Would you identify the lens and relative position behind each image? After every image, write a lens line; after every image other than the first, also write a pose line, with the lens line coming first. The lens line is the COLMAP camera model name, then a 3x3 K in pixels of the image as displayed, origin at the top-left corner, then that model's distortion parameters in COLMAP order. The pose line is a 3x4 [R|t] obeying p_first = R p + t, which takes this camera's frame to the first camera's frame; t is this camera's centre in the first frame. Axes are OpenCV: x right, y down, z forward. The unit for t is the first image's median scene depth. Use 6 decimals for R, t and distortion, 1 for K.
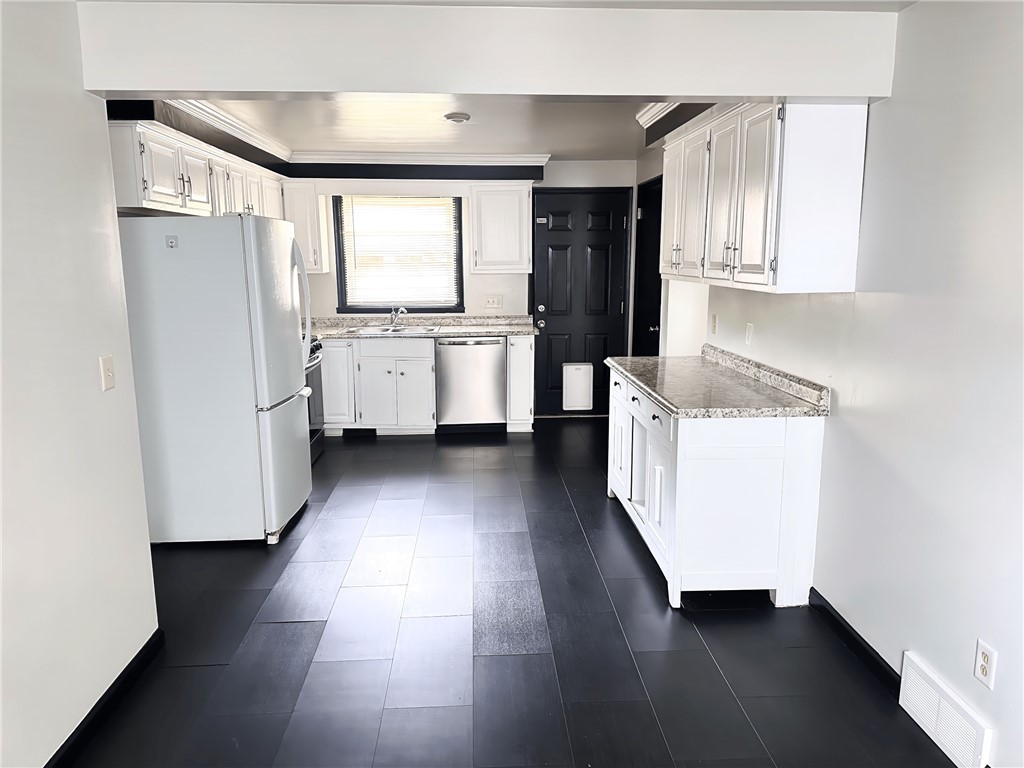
lens RADIAL K [[728.5, 0, 512.0], [0, 728.5, 384.0], [0, 0, 1]] dist [0.117045, -0.115550]
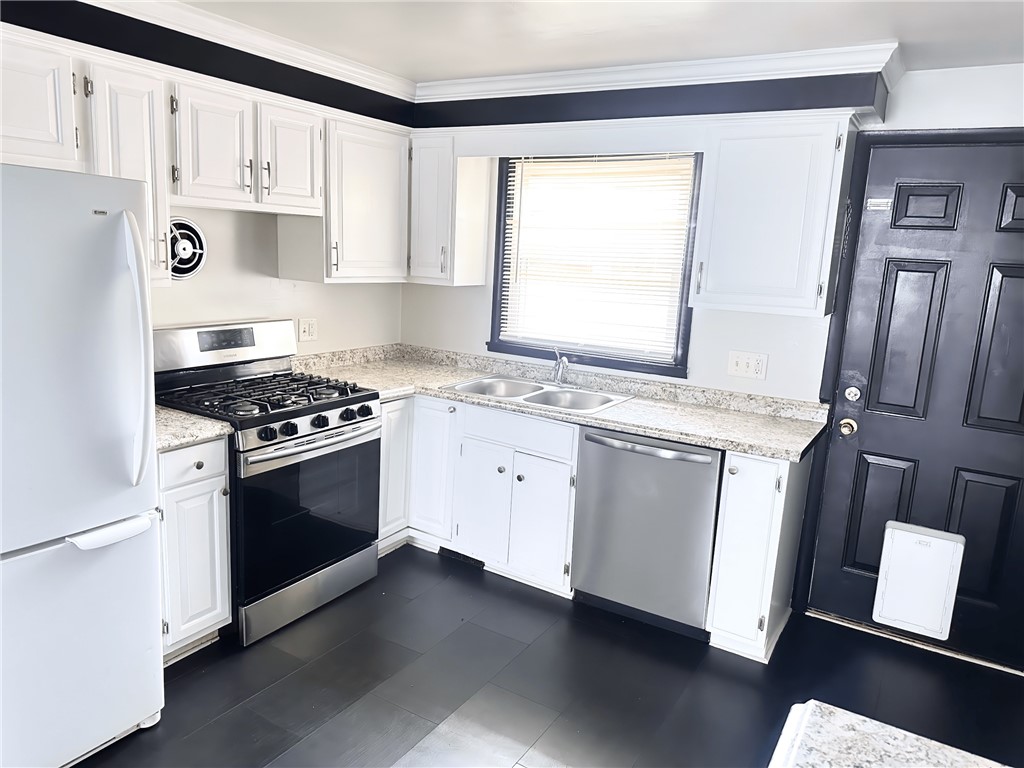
lens RADIAL K [[728.5, 0, 512.0], [0, 728.5, 384.0], [0, 0, 1]] dist [0.117045, -0.115550]
pose [[0.818197, 0.156470, -0.553237, 0.127770], [-0.153978, 0.986739, 0.051355, -0.104167], [0.553936, 0.043168, 0.831439, 0.501911]]
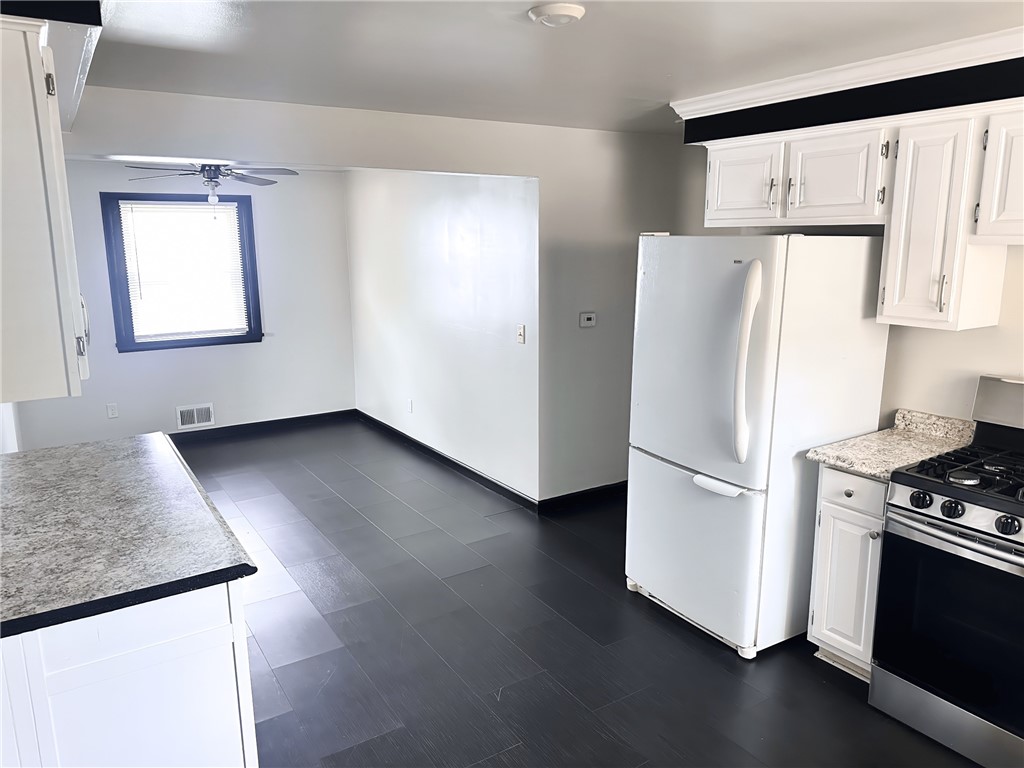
lens RADIAL K [[728.5, 0, 512.0], [0, 728.5, 384.0], [0, 0, 1]] dist [0.117045, -0.115550]
pose [[-0.874334, 0.110200, -0.472648, 0.135167], [-0.066486, 0.937501, 0.341573, -0.210703], [0.480749, 0.330073, -0.812362, 1.006021]]
